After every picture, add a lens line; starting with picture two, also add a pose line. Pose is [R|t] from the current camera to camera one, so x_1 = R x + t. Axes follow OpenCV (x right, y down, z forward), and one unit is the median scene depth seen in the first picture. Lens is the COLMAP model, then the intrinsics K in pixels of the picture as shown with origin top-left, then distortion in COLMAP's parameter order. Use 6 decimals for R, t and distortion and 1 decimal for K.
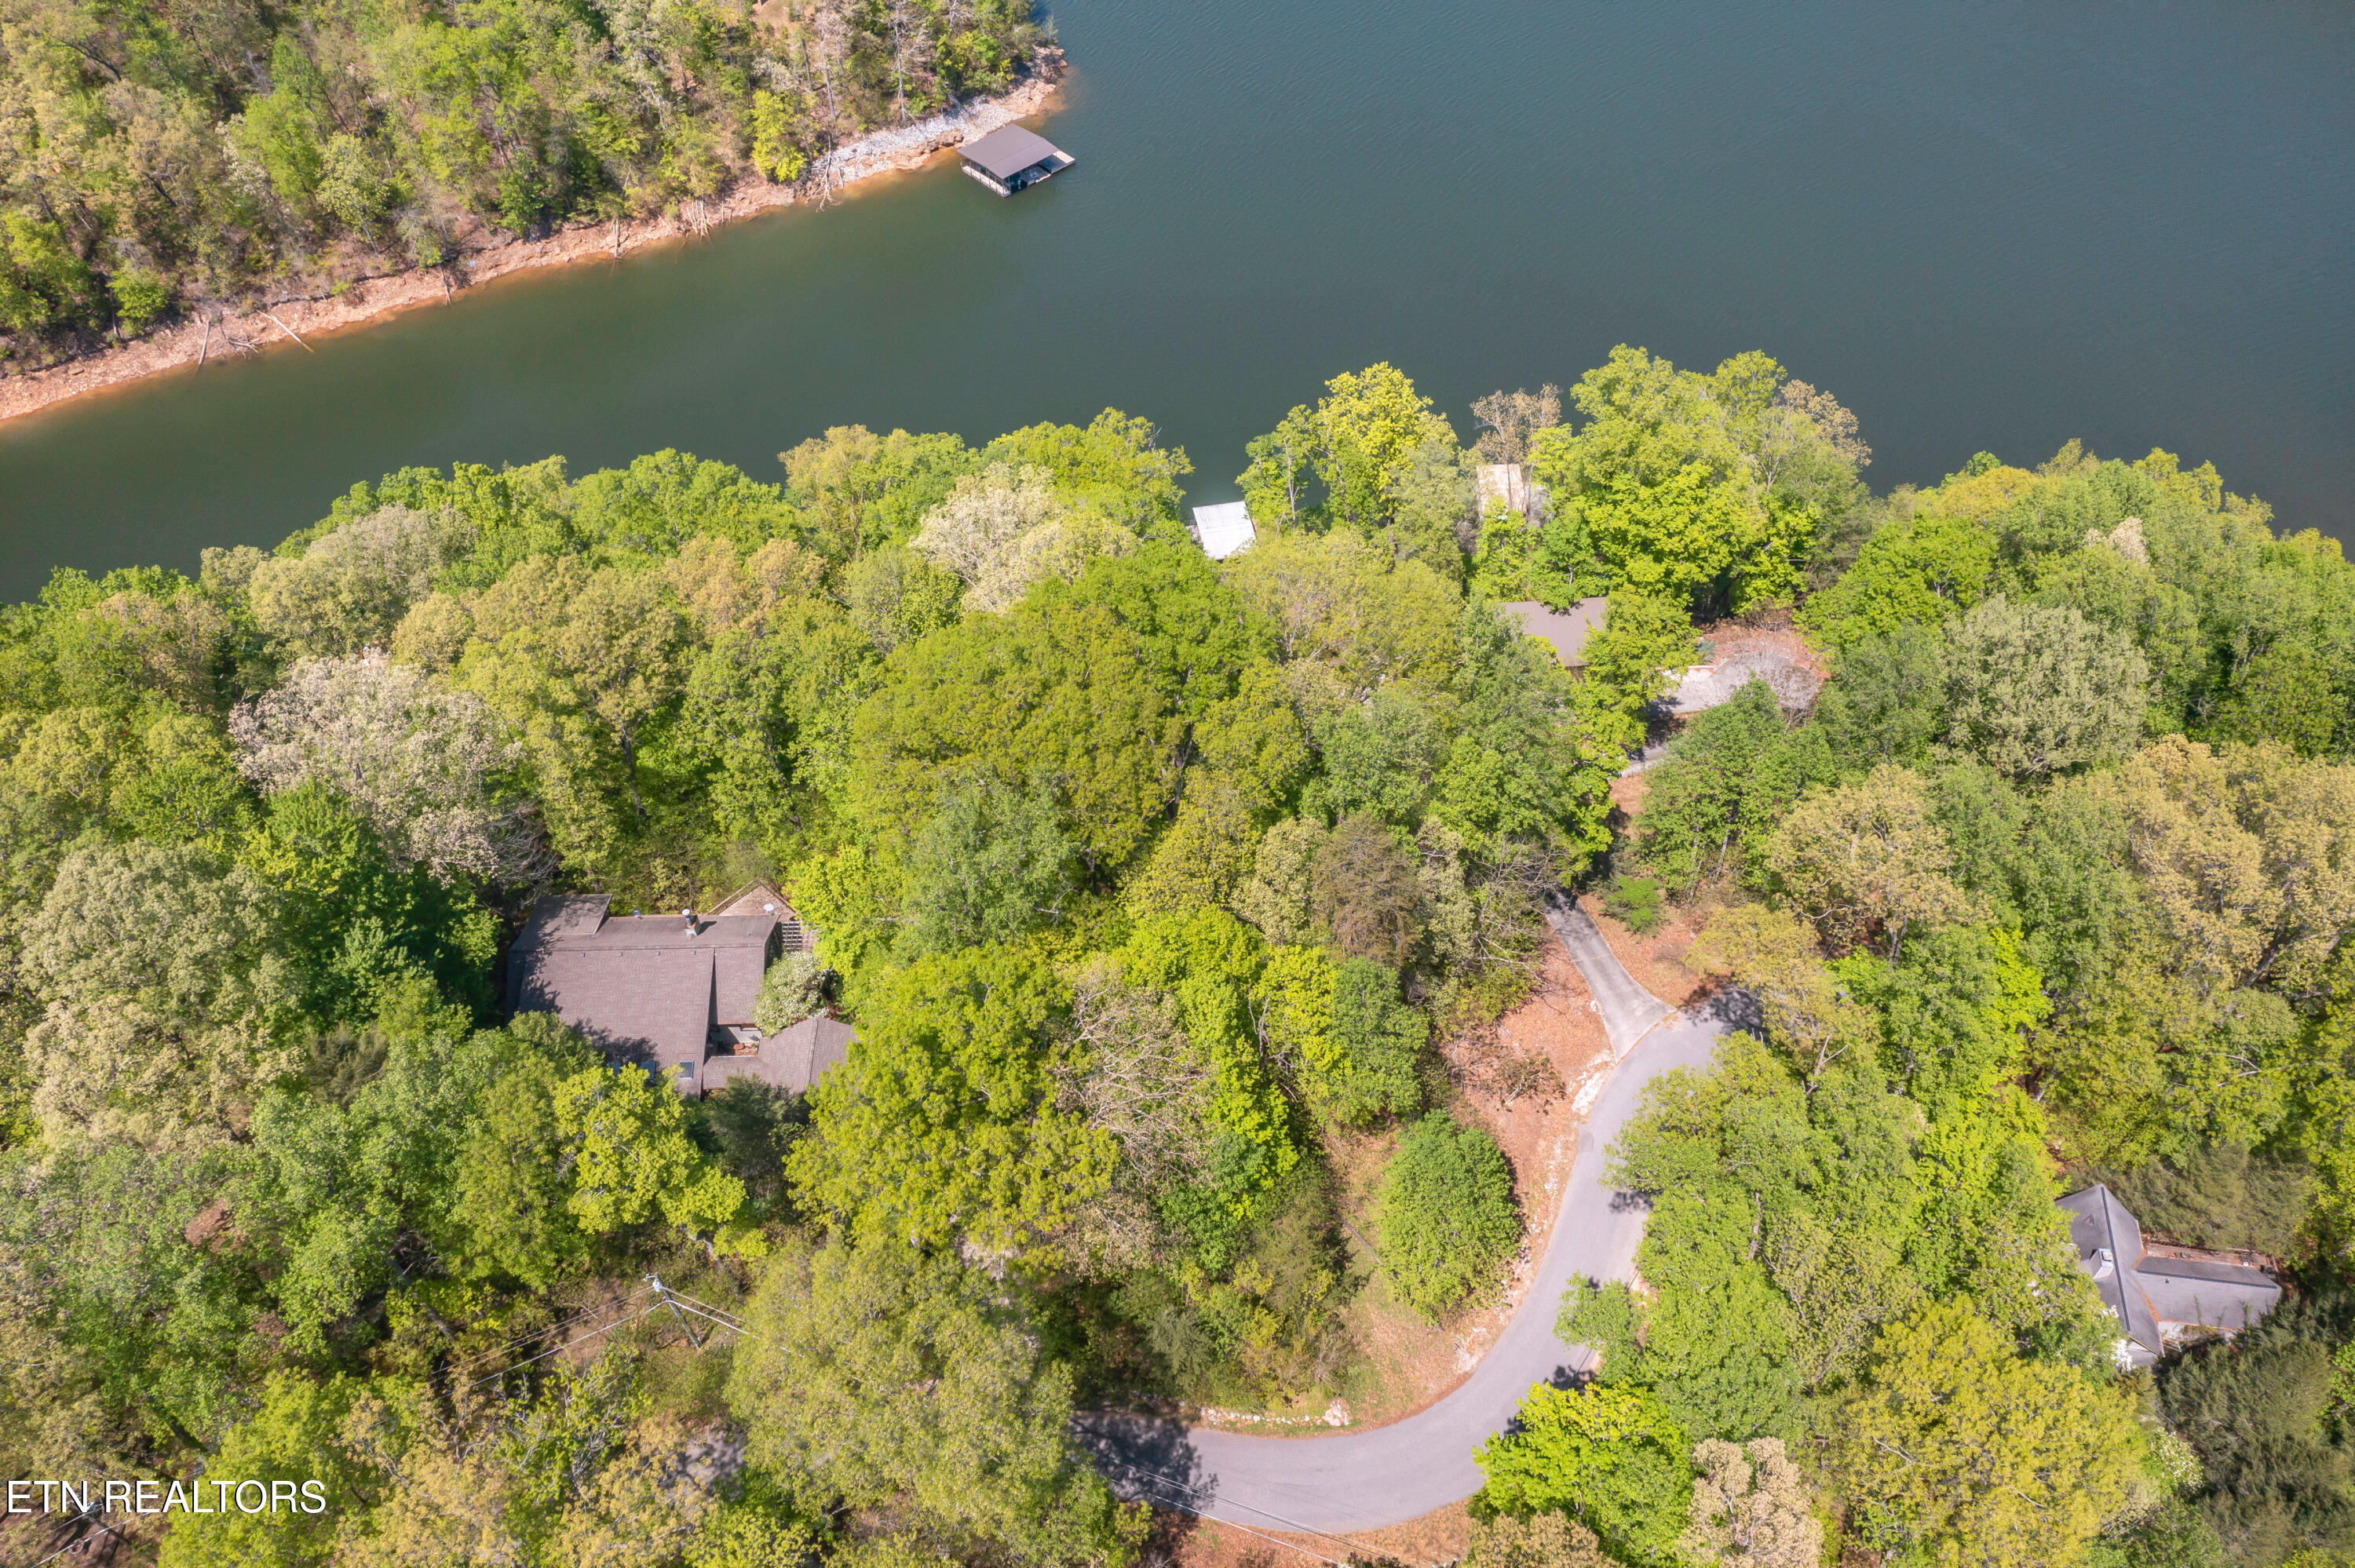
lens RADIAL K [[1832.4, 0, 1170.4], [0, 1832.4, 786.9], [0, 0, 1]] dist [-0.000594, -0.001220]
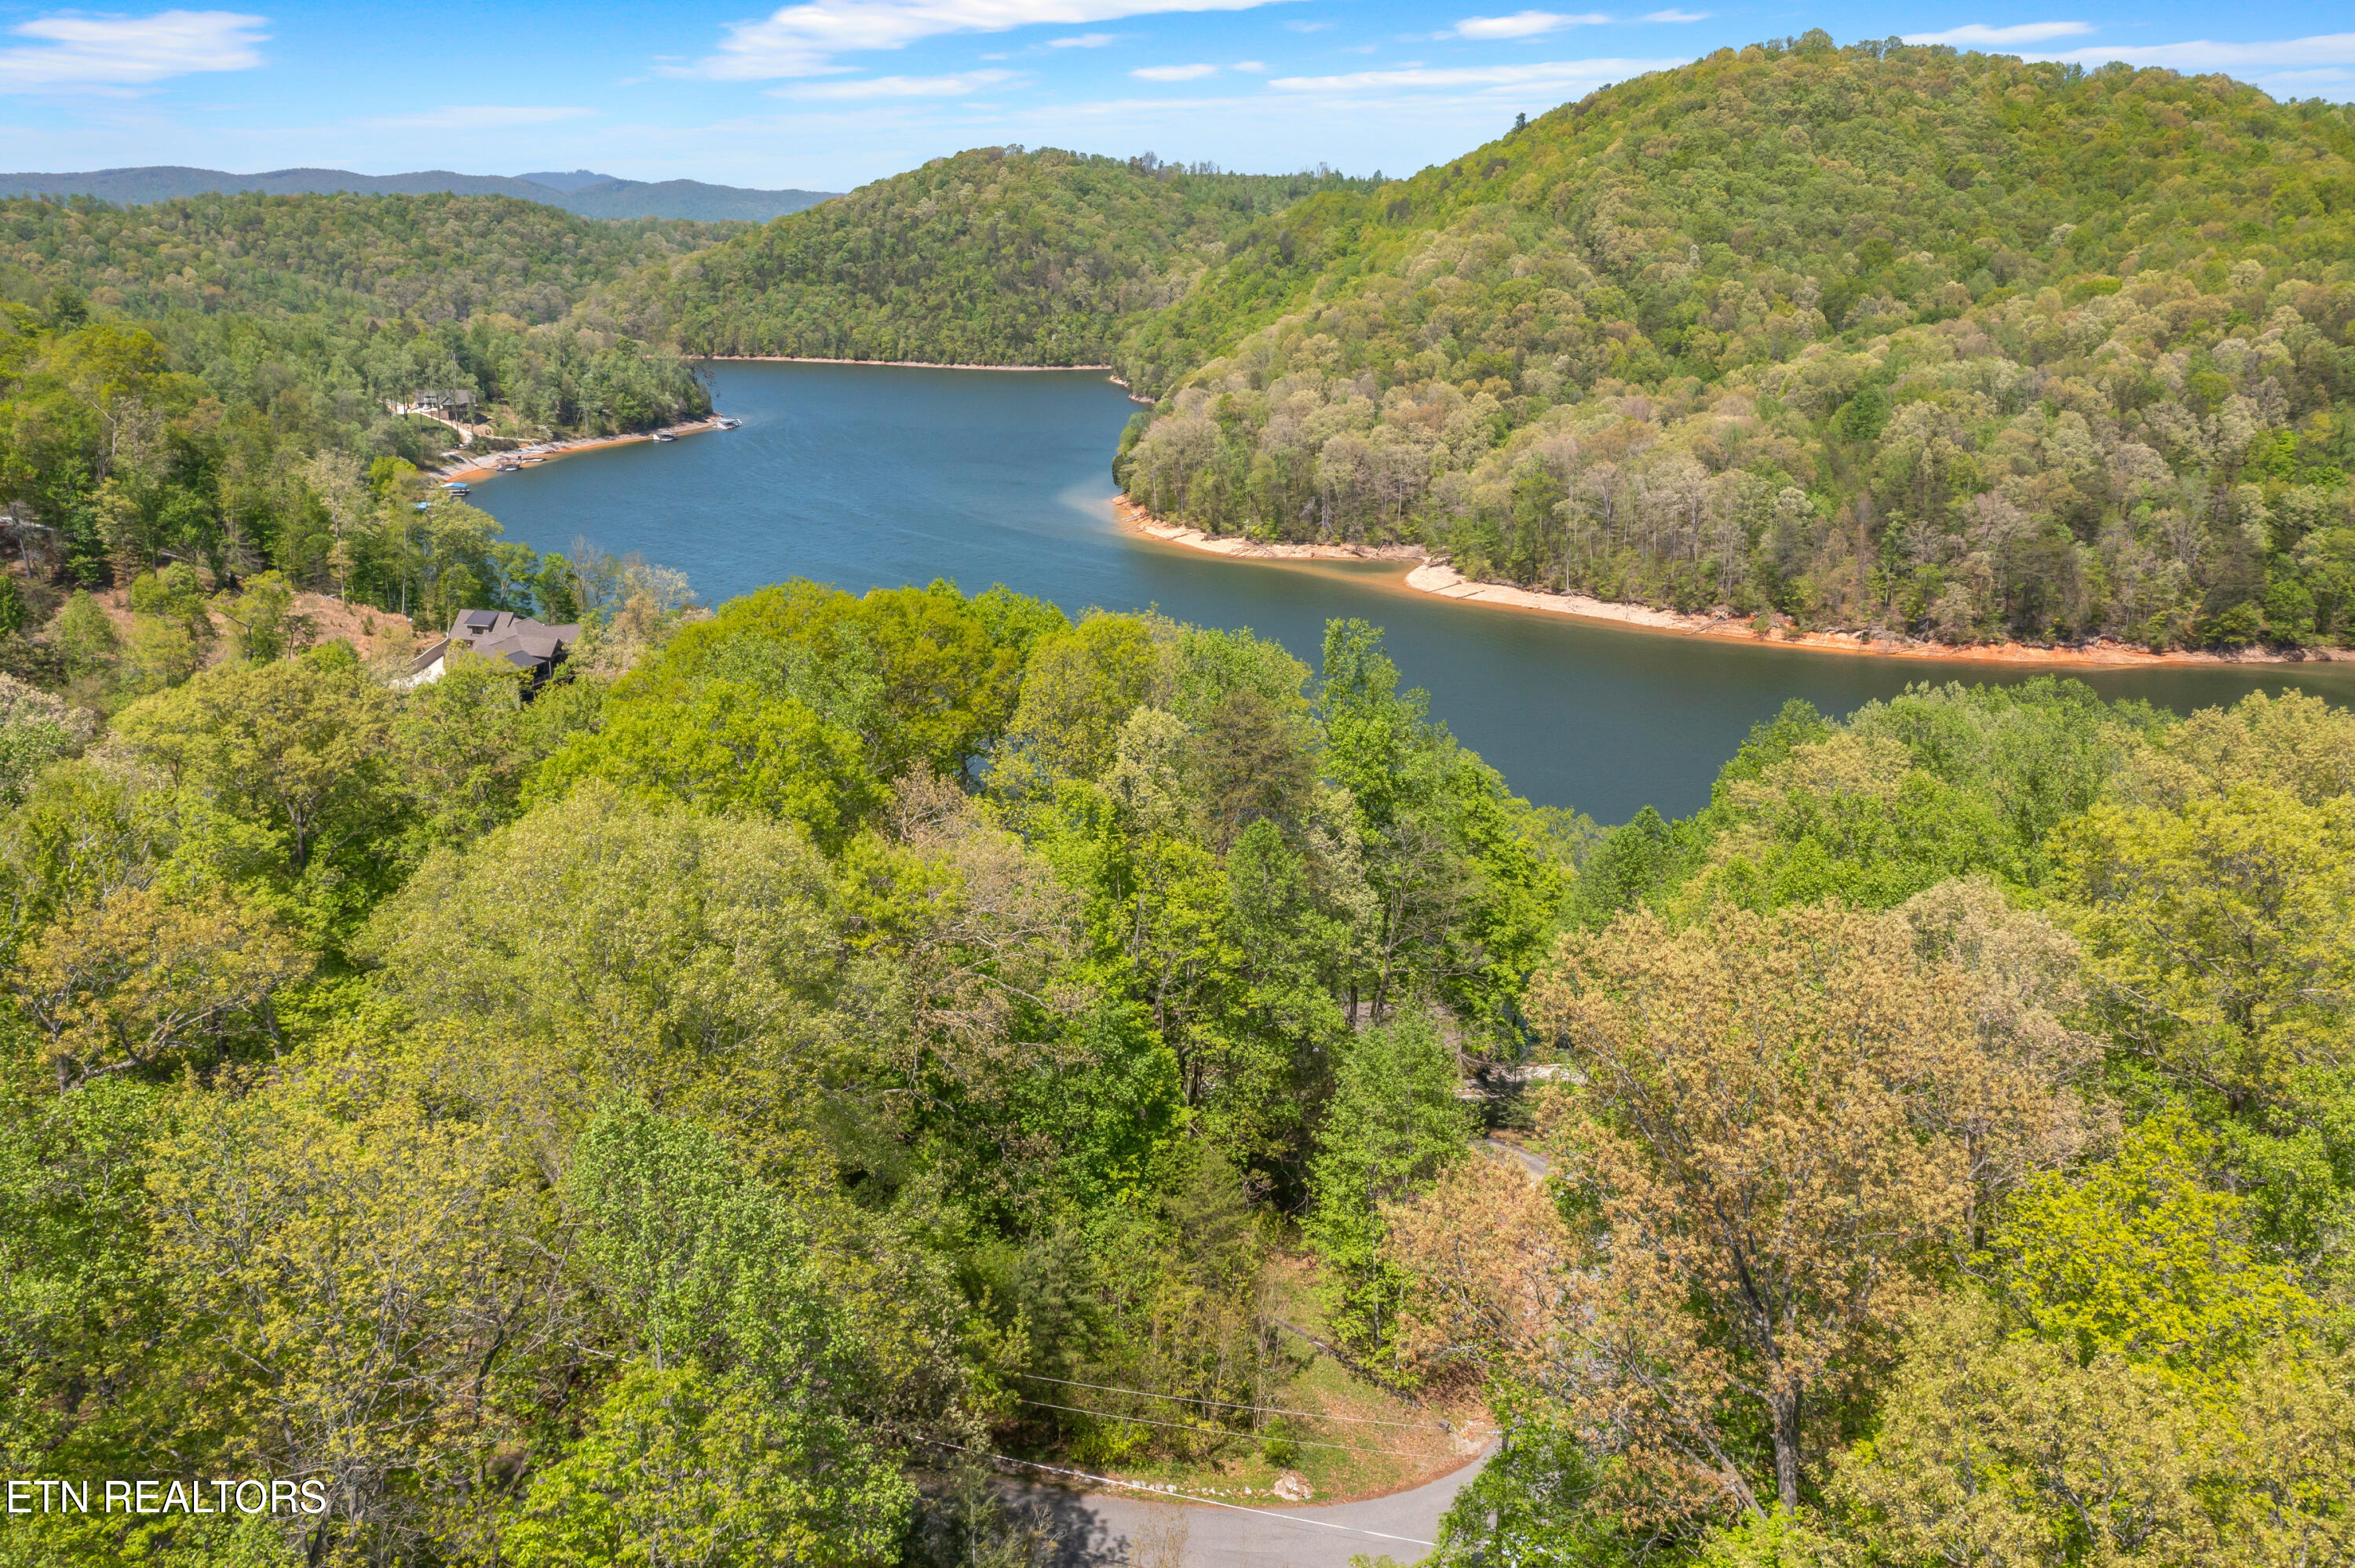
lens RADIAL K [[1852.5, 0, 1173.6], [0, 1852.5, 789.2], [0, 0, 1]] dist [-0.011091, 0.012164]
pose [[0.990346, -0.013985, 0.137909, -0.023332], [0.086952, 0.837493, -0.539485, 0.294005], [-0.107953, 0.546268, 0.830625, 0.194450]]
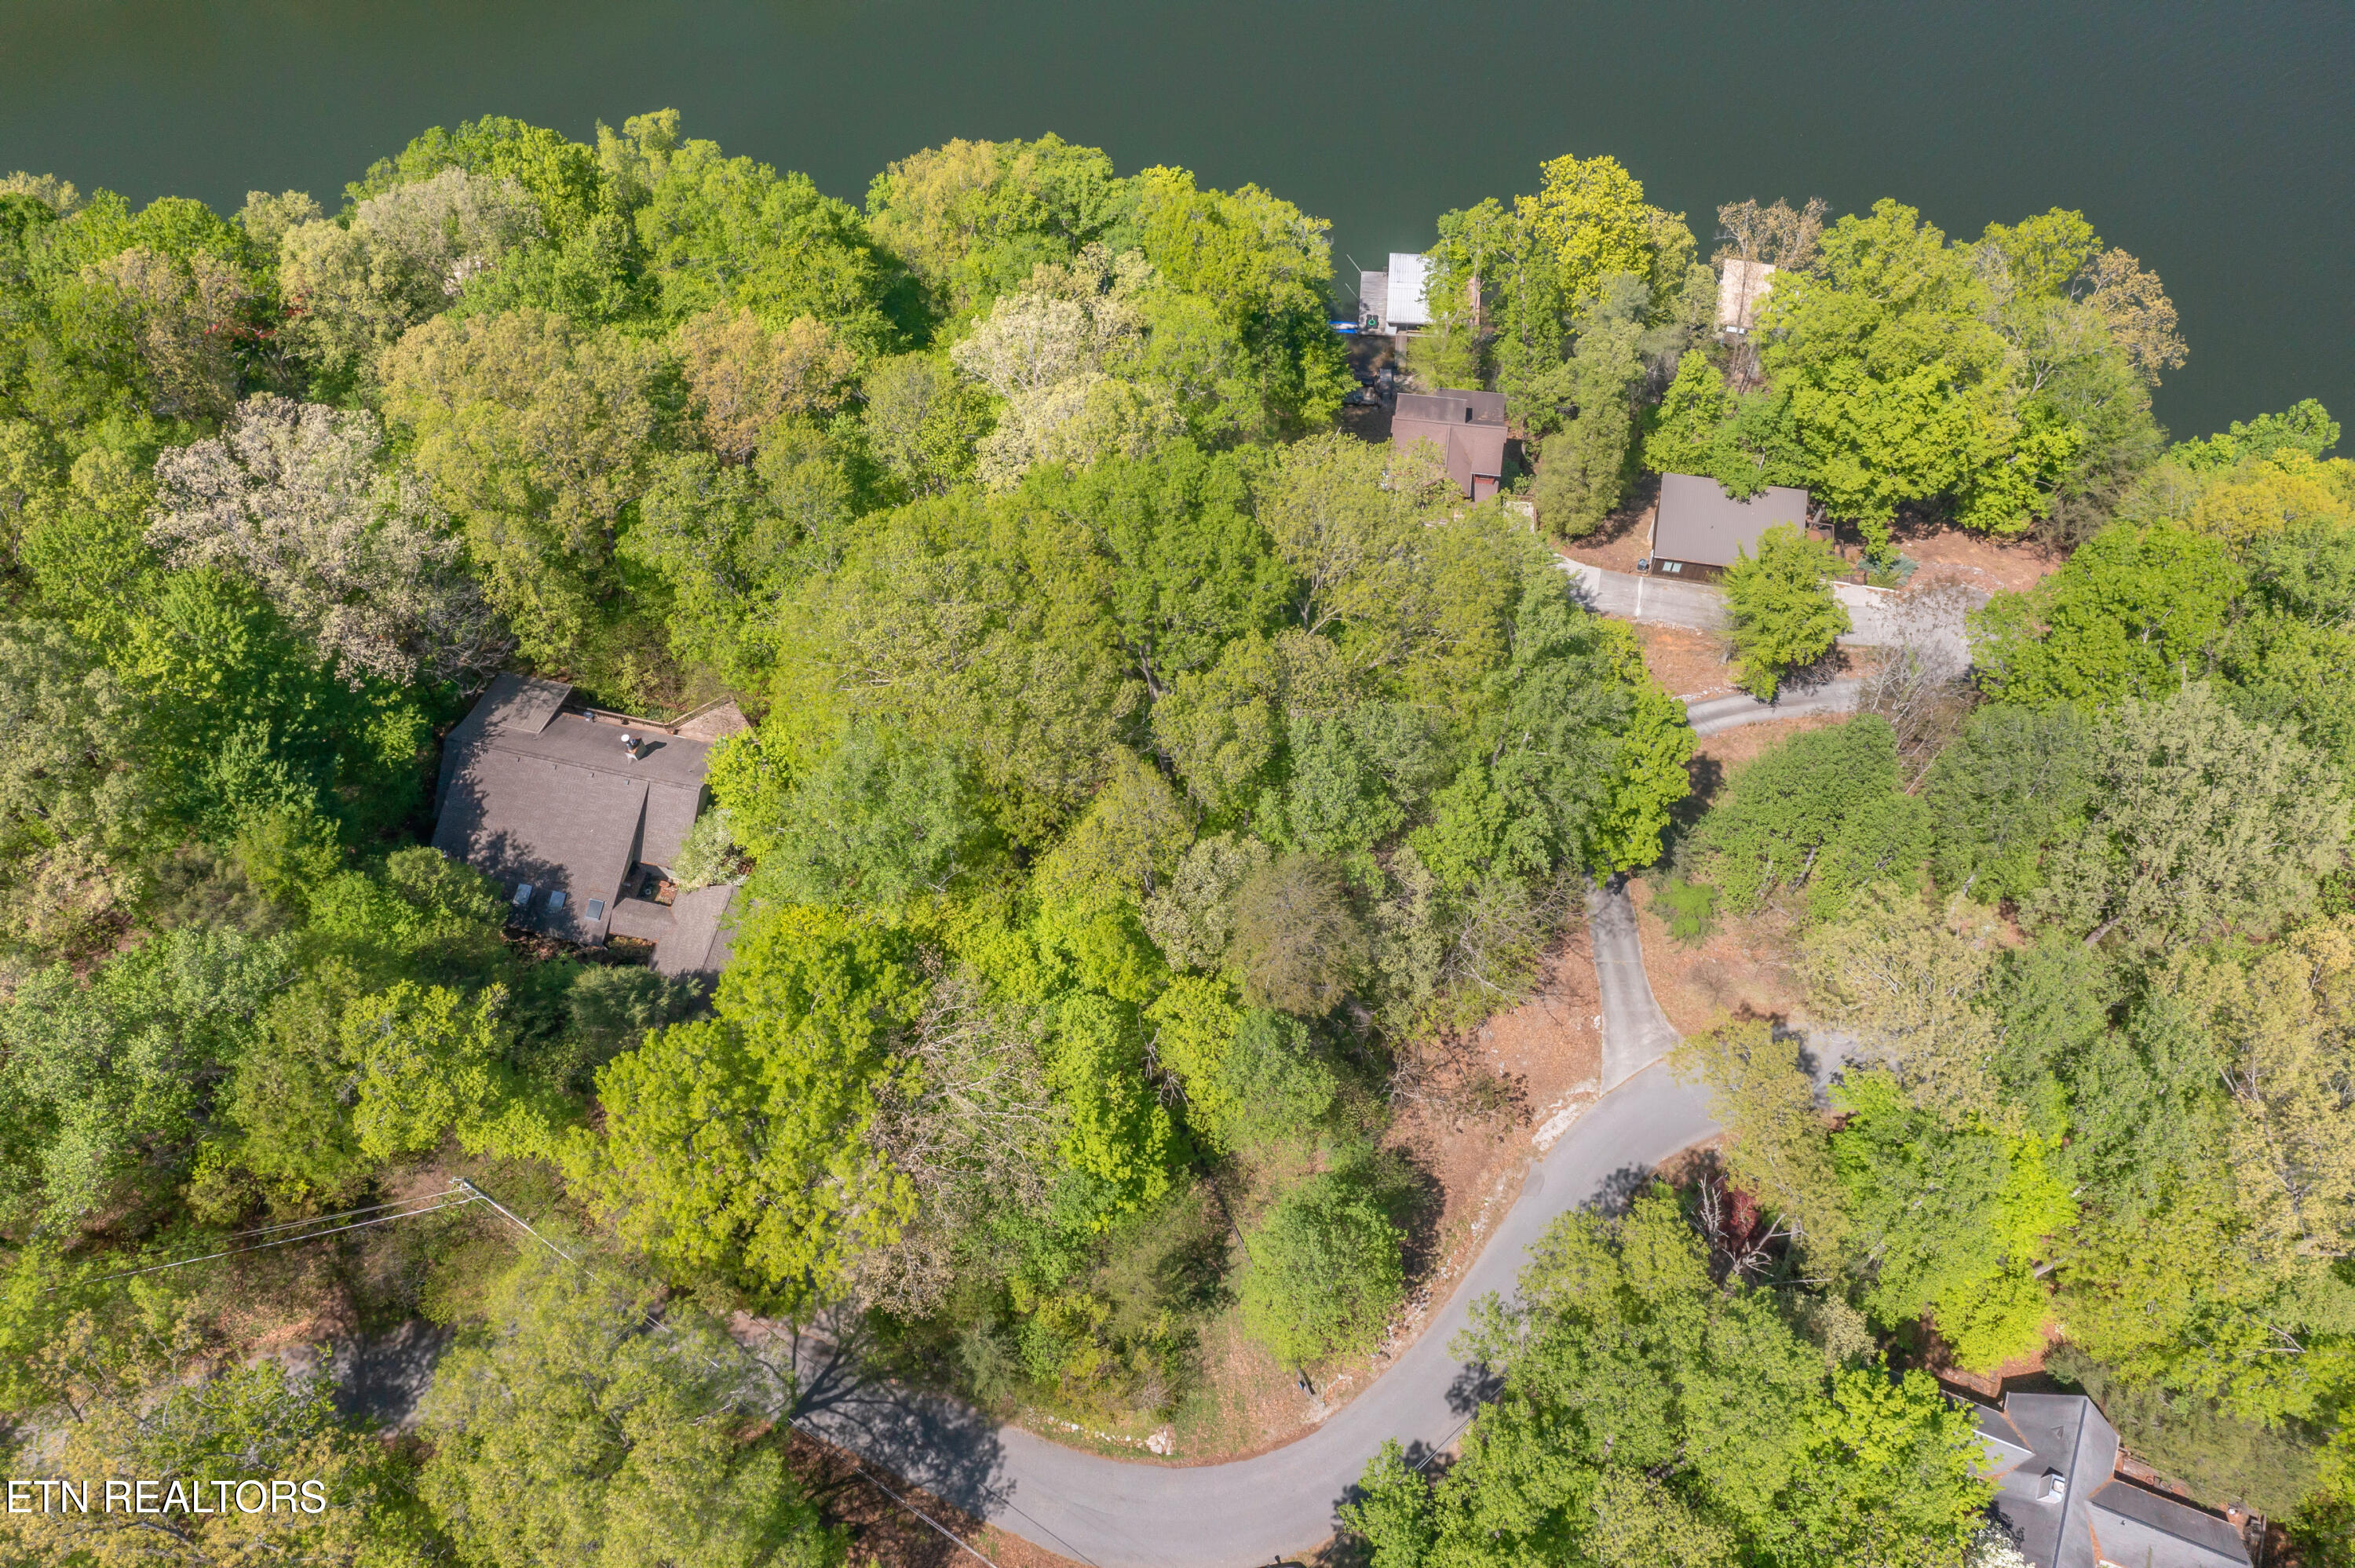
lens RADIAL K [[1832.4, 0, 1170.4], [0, 1832.4, 786.9], [0, 0, 1]] dist [-0.000594, -0.001220]
pose [[0.971335, 0.209001, -0.113257, 0.077894], [-0.177915, 0.955145, 0.236736, -0.120608], [0.157655, -0.209800, 0.964950, 0.096111]]
